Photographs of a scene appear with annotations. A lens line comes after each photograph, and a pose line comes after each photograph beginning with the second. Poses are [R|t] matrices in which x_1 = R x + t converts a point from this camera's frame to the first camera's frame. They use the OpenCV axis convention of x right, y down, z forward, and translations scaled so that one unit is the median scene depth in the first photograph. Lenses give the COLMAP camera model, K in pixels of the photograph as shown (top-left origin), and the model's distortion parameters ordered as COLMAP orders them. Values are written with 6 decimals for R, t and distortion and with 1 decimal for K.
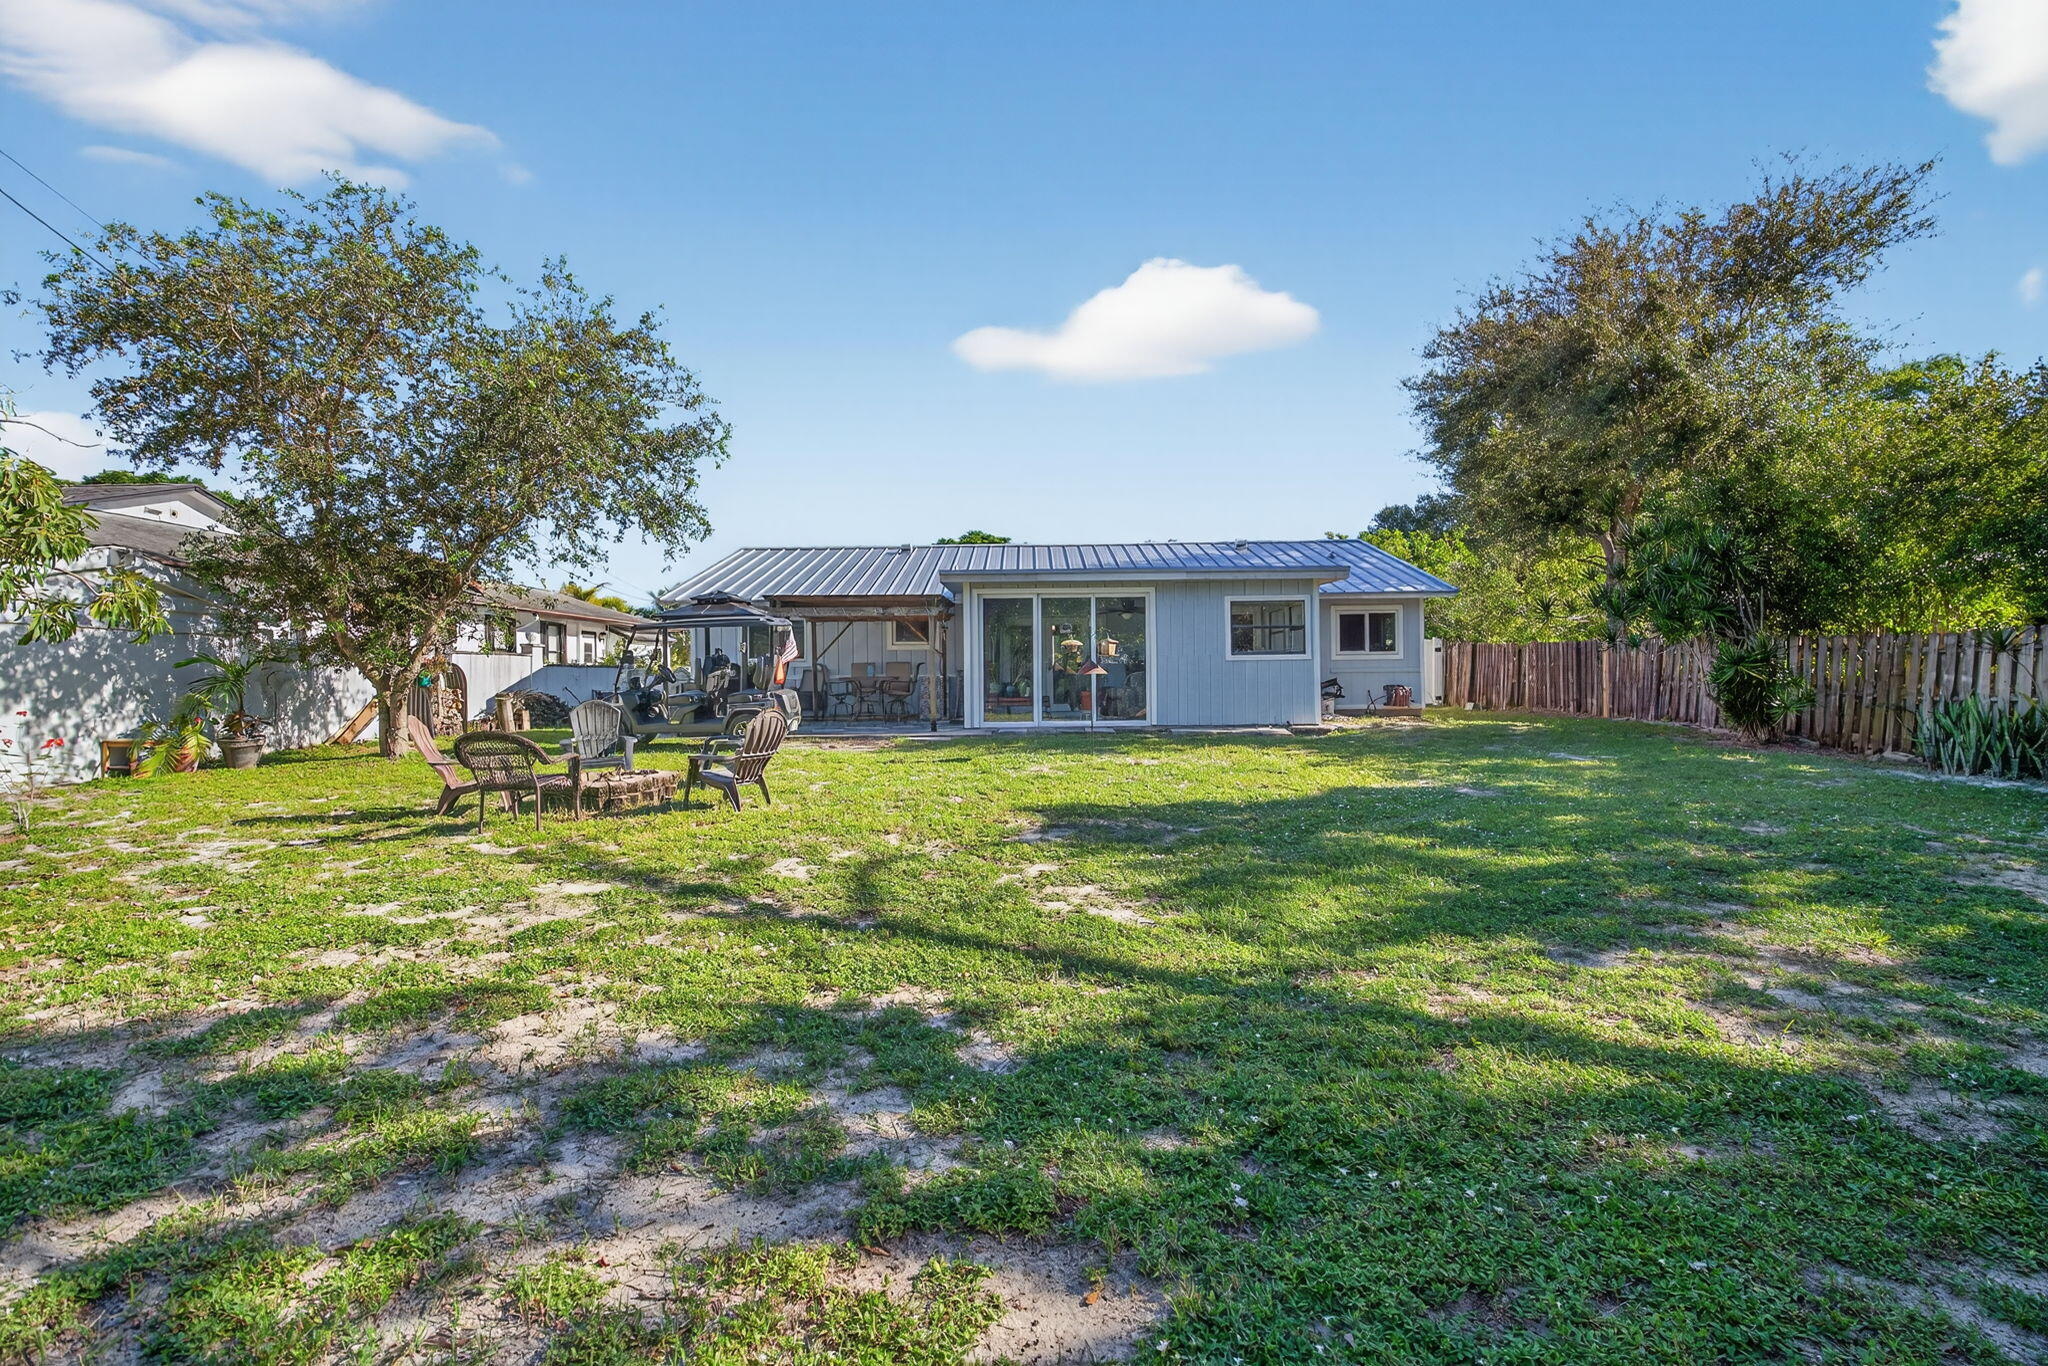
lens RADIAL K [[1245.4, 0, 1019.9], [0, 1245.4, 695.7], [0, 0, 1]] dist [-0.006087, -0.001298]
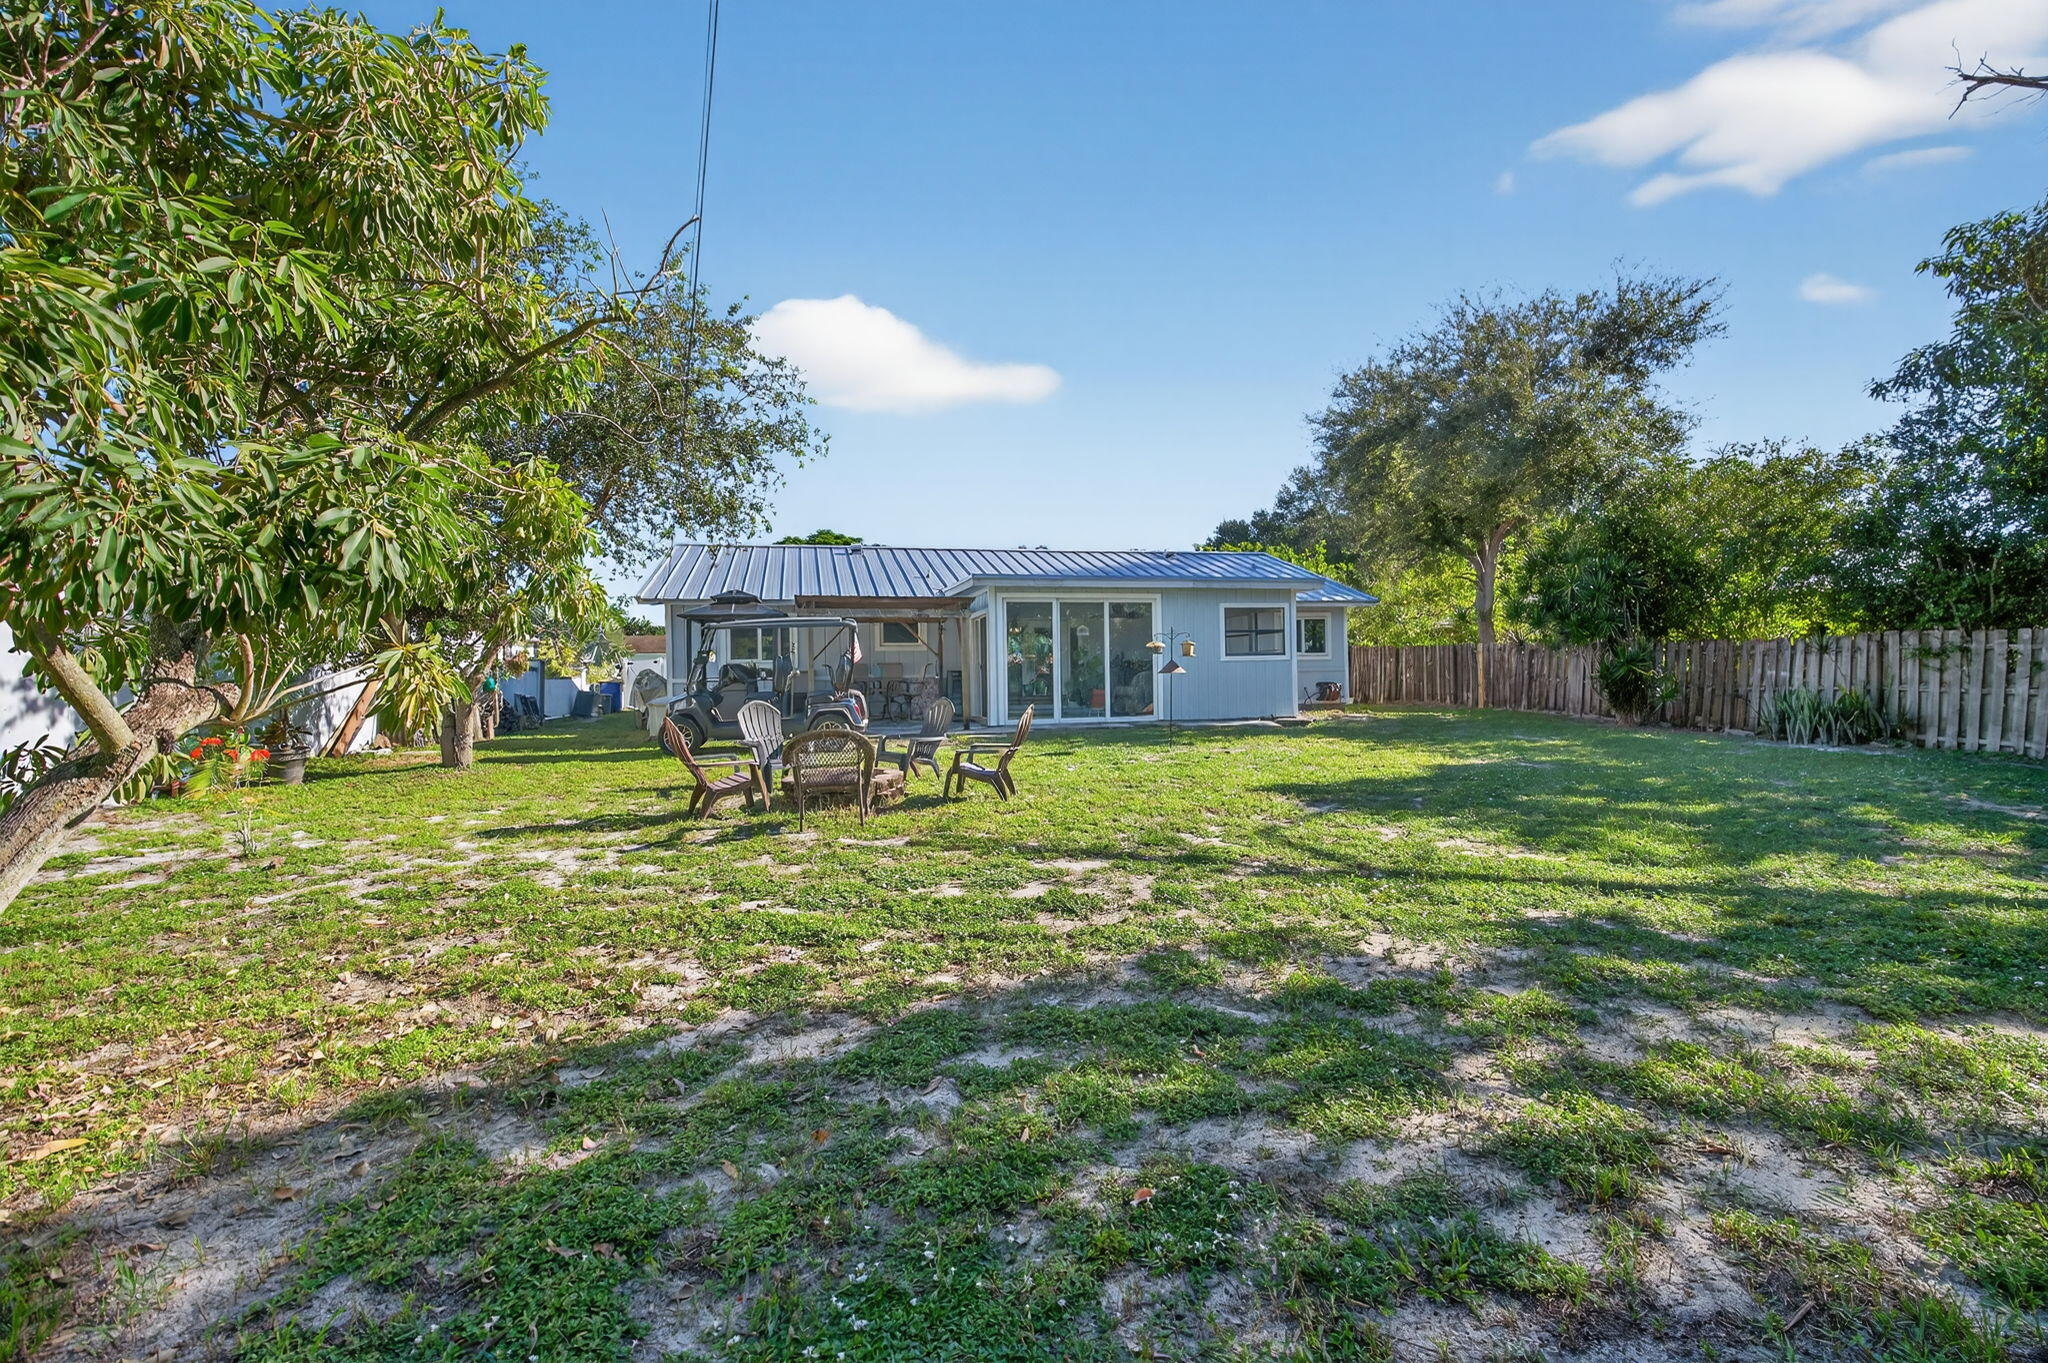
lens RADIAL K [[1319.8, 0, 986.4], [0, 1319.8, 728.0], [0, 0, 1]] dist [-0.059468, 0.051611]
pose [[0.942230, -0.018330, 0.334466, -0.425978], [0.011588, 0.999688, 0.022142, 0.003227], [-0.334767, -0.016987, 0.942148, -0.038466]]
